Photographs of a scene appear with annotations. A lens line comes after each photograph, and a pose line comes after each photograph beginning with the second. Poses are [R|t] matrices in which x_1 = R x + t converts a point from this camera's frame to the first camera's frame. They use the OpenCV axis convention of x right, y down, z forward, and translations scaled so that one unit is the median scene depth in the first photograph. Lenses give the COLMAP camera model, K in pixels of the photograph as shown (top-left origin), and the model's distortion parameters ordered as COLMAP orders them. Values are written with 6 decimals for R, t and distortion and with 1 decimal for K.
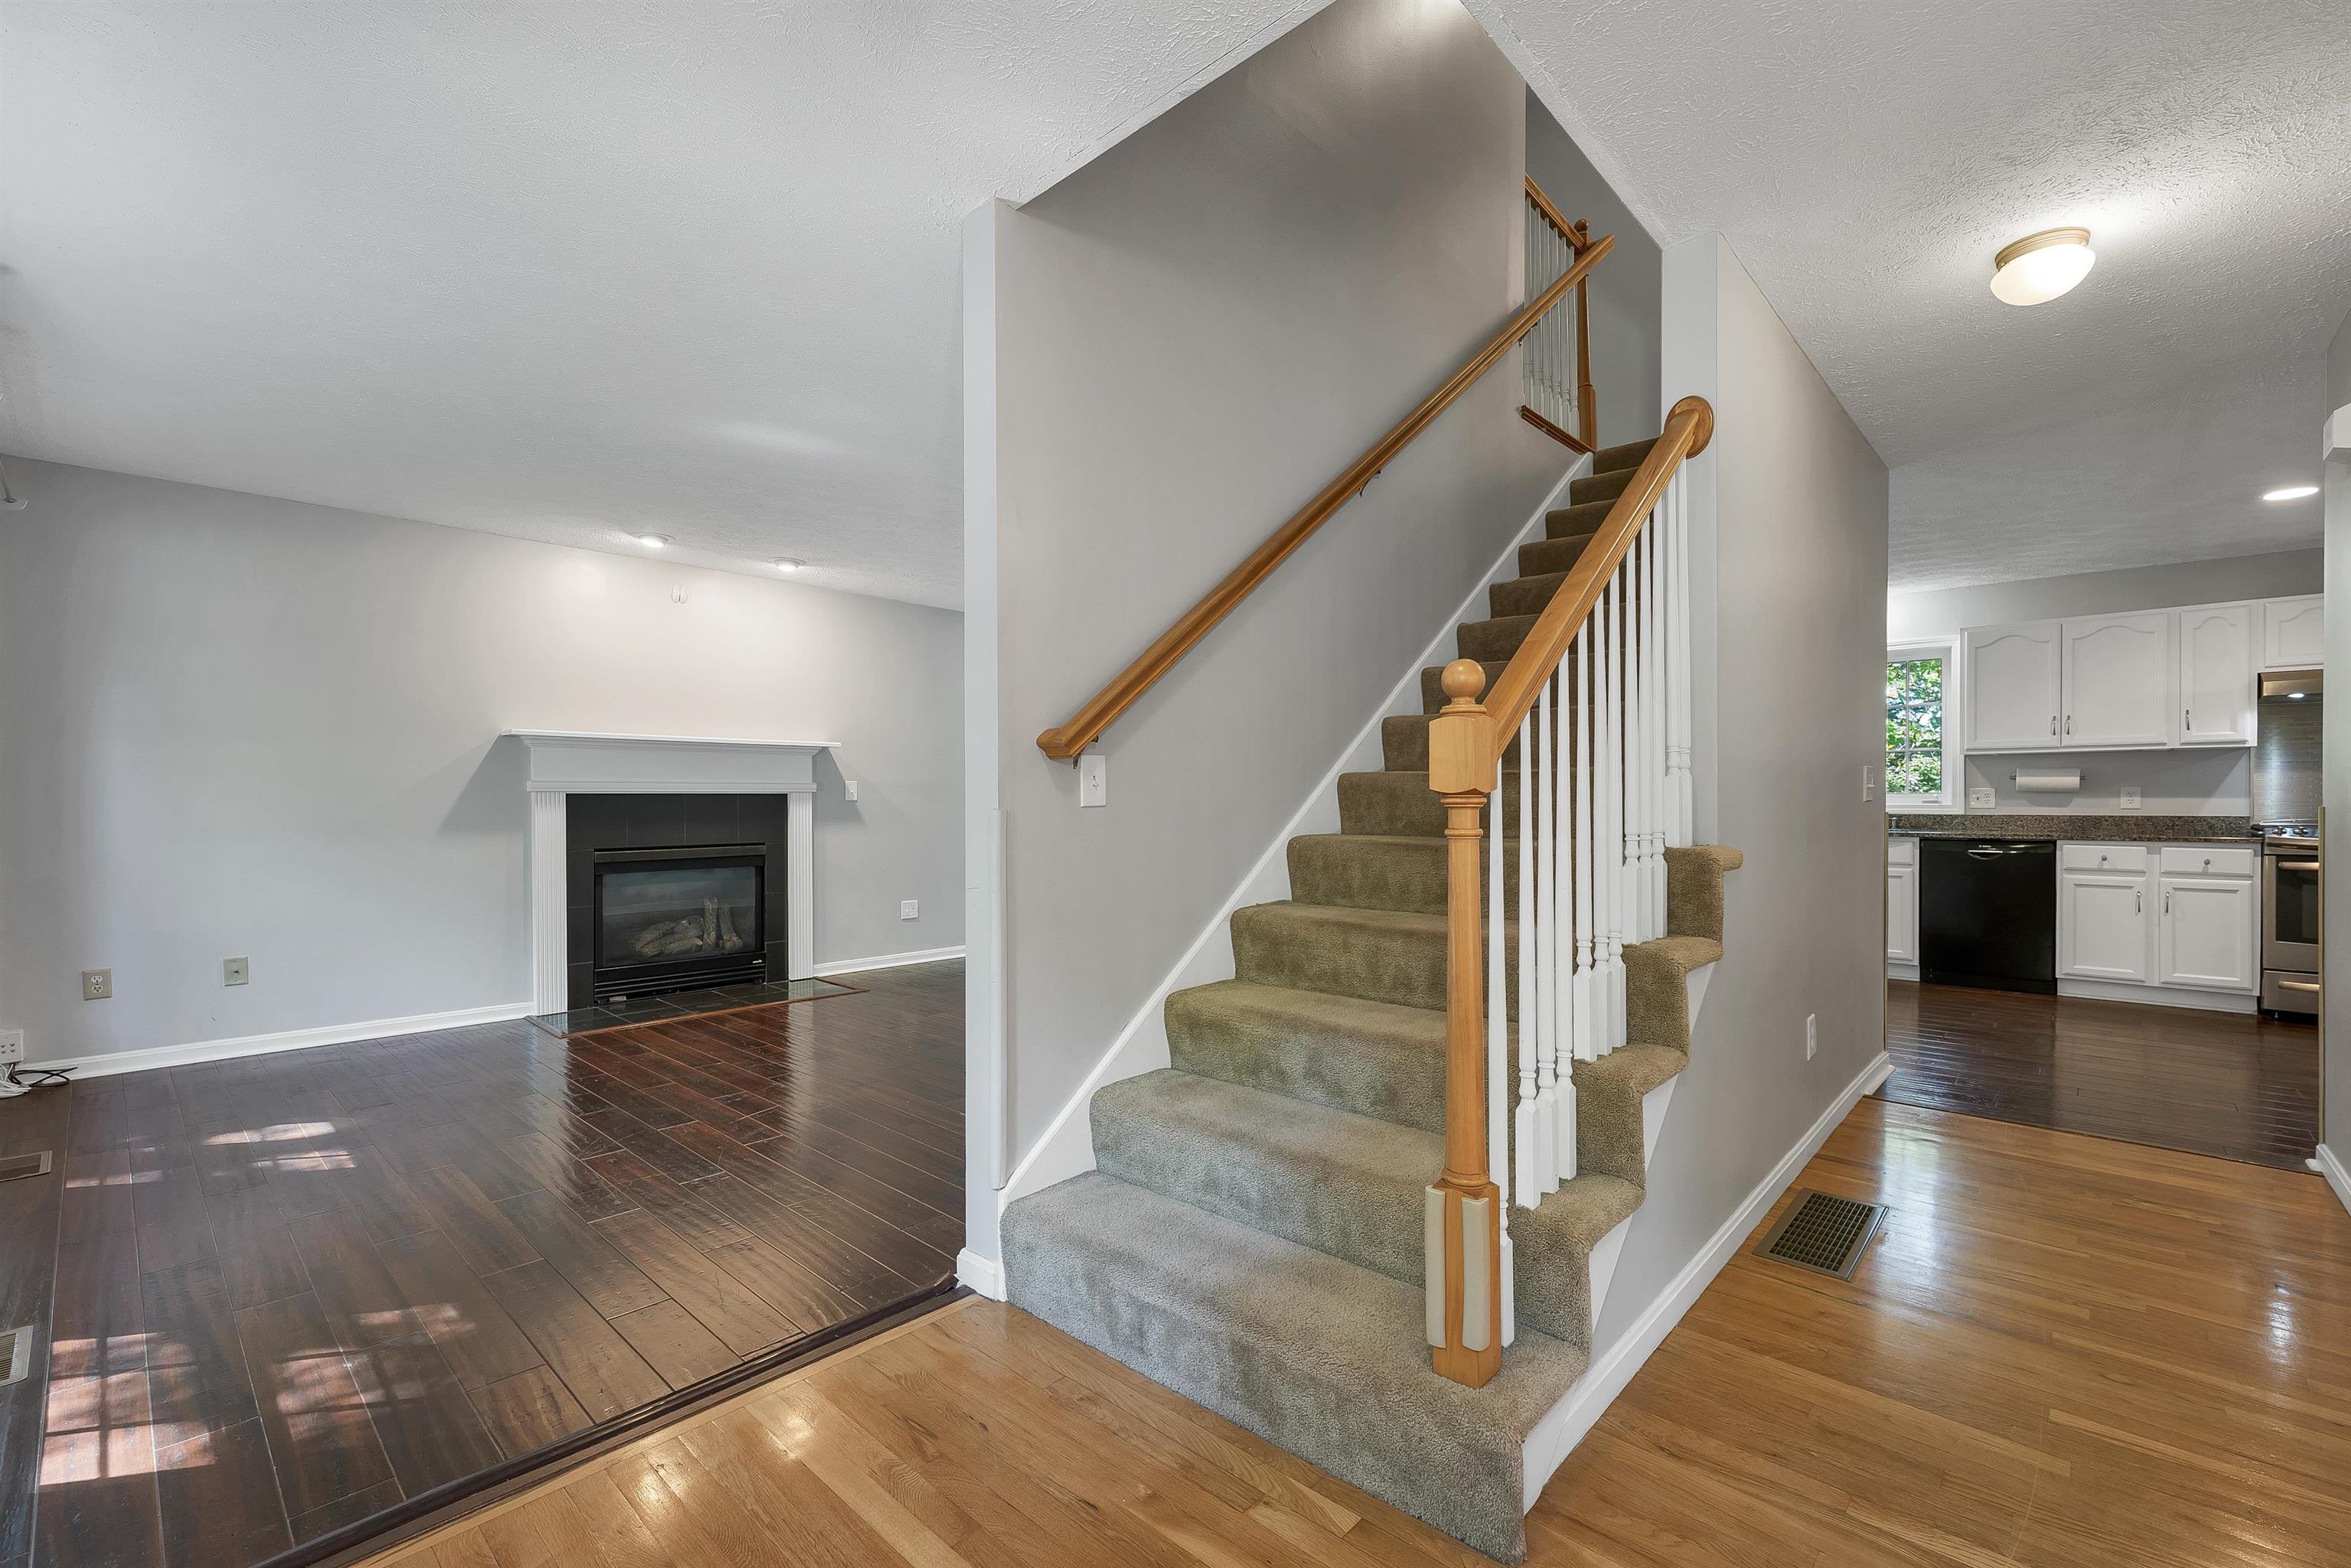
lens RADIAL K [[977.2, 0, 1165.1], [0, 977.2, 788.7], [0, 0, 1]] dist [-0.000850, 0.000092]
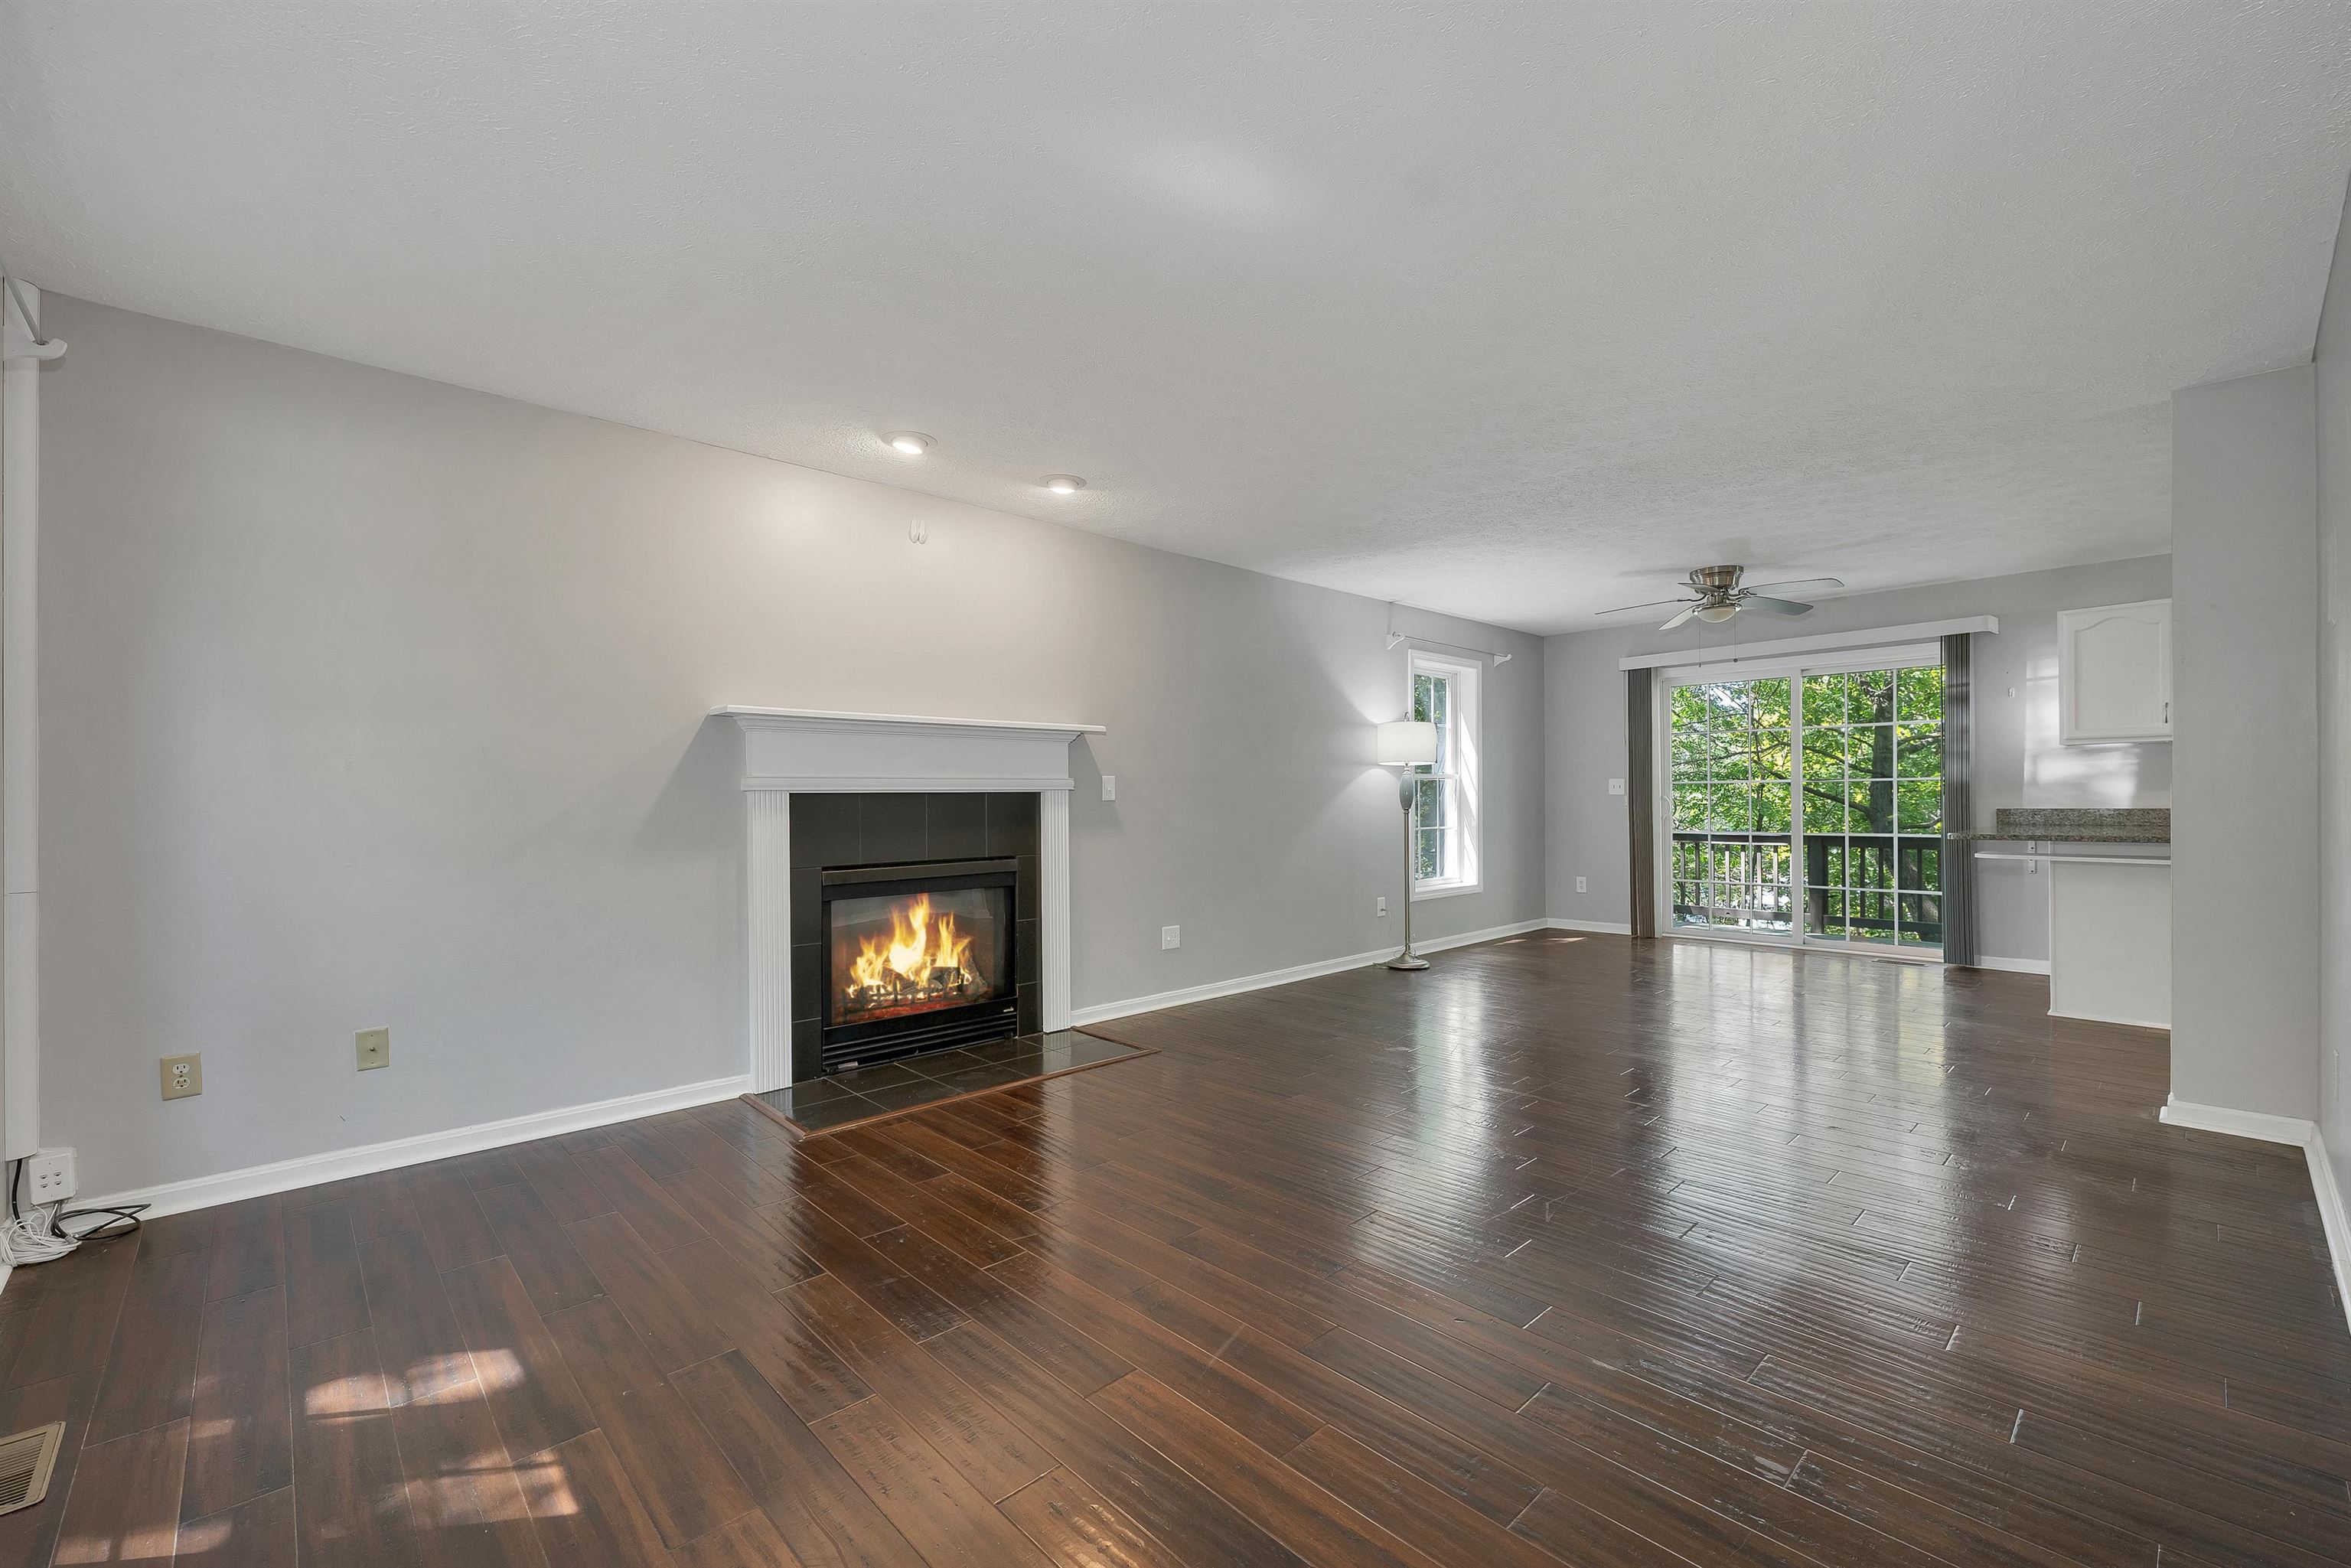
lens RADIAL K [[977.2, 0, 1177.4], [0, 977.2, 780.6], [0, 0, 1]] dist [-0.000850, 0.000092]
pose [[0.996850, -0.002868, -0.079261, -0.260135], [0.002749, 0.999995, -0.001610, -0.002641], [0.079266, 0.001387, 0.996853, 0.282422]]
